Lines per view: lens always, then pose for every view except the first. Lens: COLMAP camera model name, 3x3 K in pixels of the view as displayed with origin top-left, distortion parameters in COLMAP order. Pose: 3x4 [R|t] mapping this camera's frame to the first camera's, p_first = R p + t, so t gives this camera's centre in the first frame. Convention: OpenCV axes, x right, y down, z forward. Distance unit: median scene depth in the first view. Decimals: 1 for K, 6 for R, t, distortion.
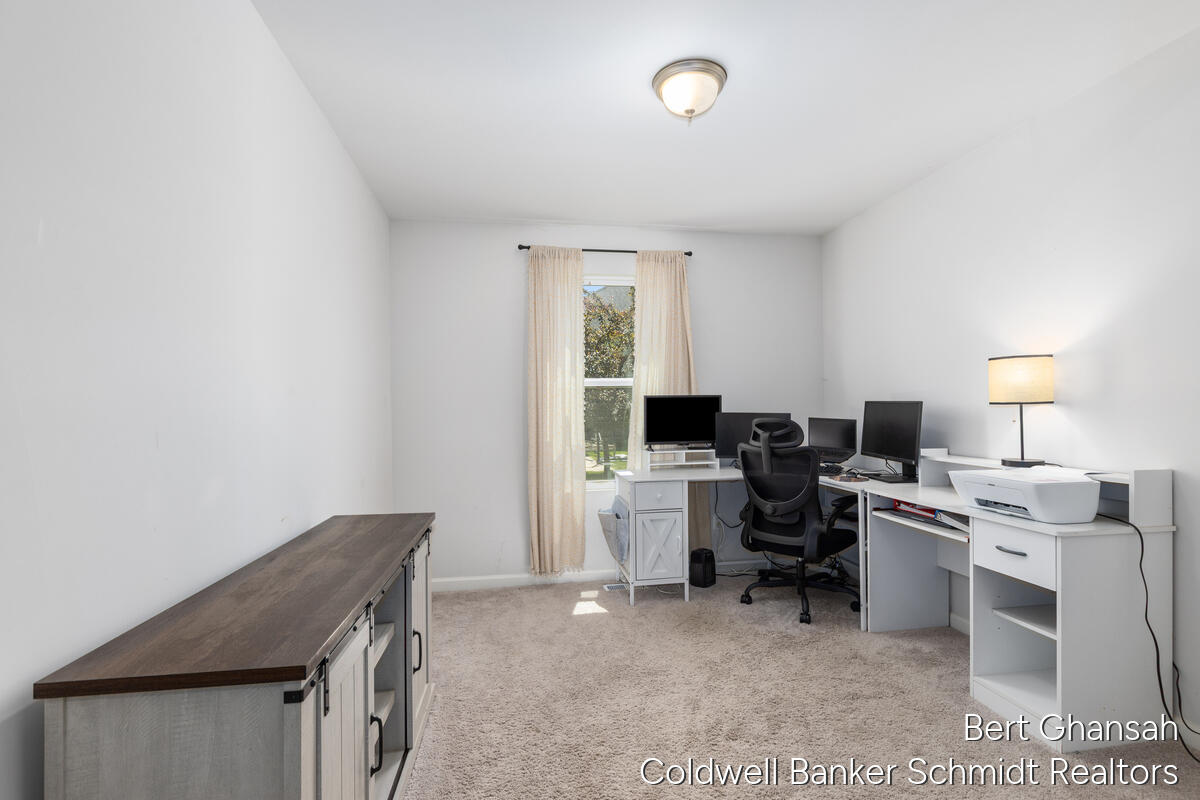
lens RADIAL K [[549.7, 0, 601.6], [0, 549.7, 414.7], [0, 0, 1]] dist [0.000345, -0.000051]
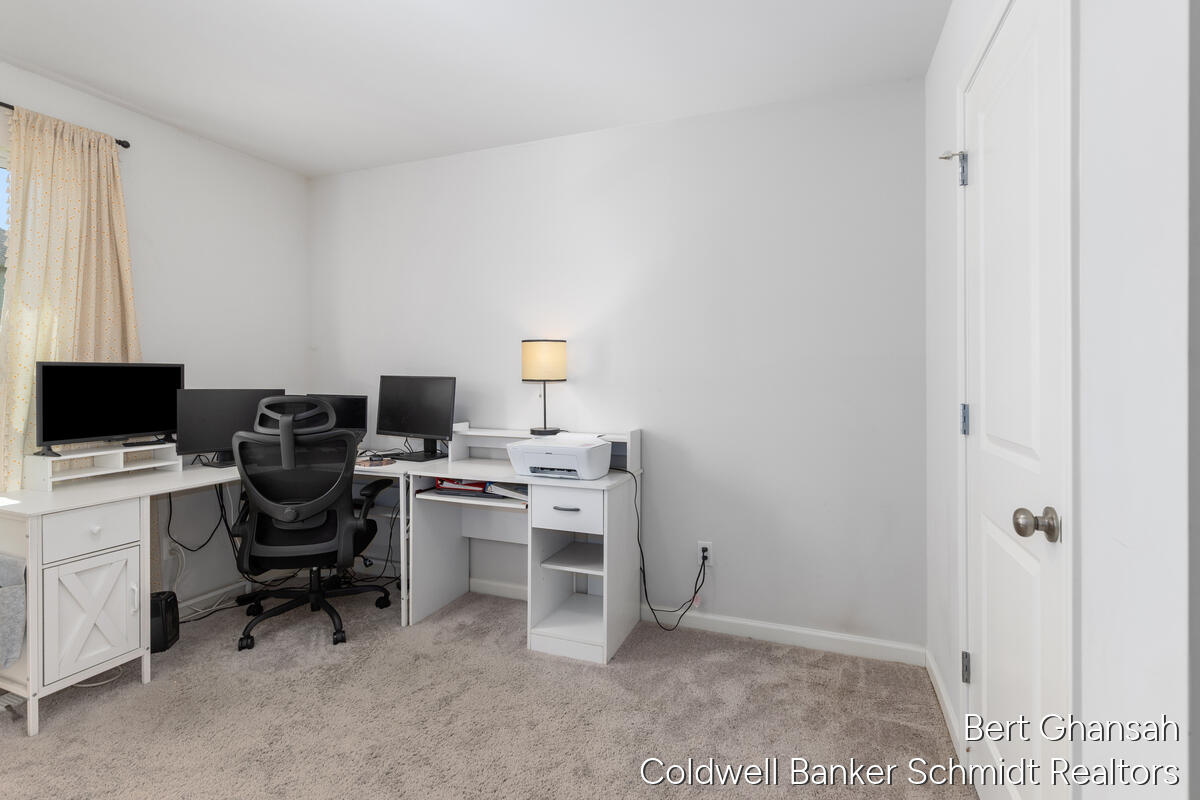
lens RADIAL K [[566.8, 0, 598.1], [0, 566.8, 382.9], [0, 0, 1]] dist [0.000582, -0.000417]
pose [[0.503532, -0.001315, 0.863976, -0.169361], [0.004730, 0.999988, -0.001235, -0.010458], [-0.863964, 0.004708, 0.503532, 0.226263]]
